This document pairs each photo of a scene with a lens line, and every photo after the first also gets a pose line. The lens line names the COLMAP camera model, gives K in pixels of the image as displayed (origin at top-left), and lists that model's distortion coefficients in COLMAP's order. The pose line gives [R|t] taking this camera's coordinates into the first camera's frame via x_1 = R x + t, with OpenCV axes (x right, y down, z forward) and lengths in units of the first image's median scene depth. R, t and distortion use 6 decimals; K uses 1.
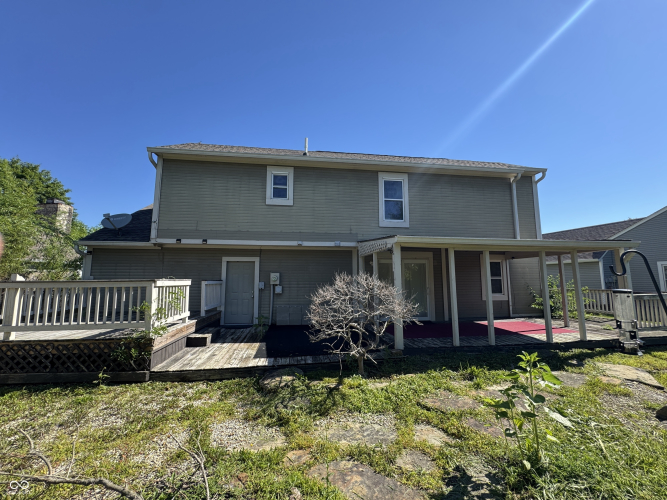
lens RADIAL K [[266.1, 0, 333.0], [0, 266.1, 250.1], [0, 0, 1]] dist [-0.005795, 0.000459]
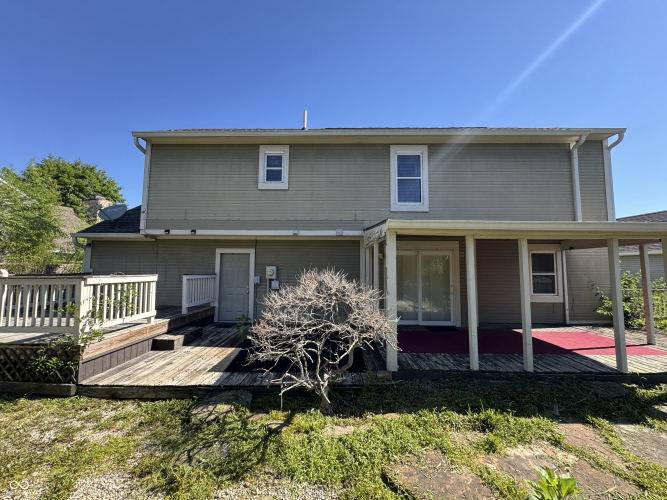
lens RADIAL K [[266.1, 0, 333.6], [0, 266.1, 250.2], [0, 0, 1]] dist [-0.005795, 0.000459]
pose [[0.988236, -0.003719, -0.152892, 0.182358], [0.009227, 0.999333, 0.035331, 0.003320], [0.152659, -0.036326, 0.987611, 0.217457]]
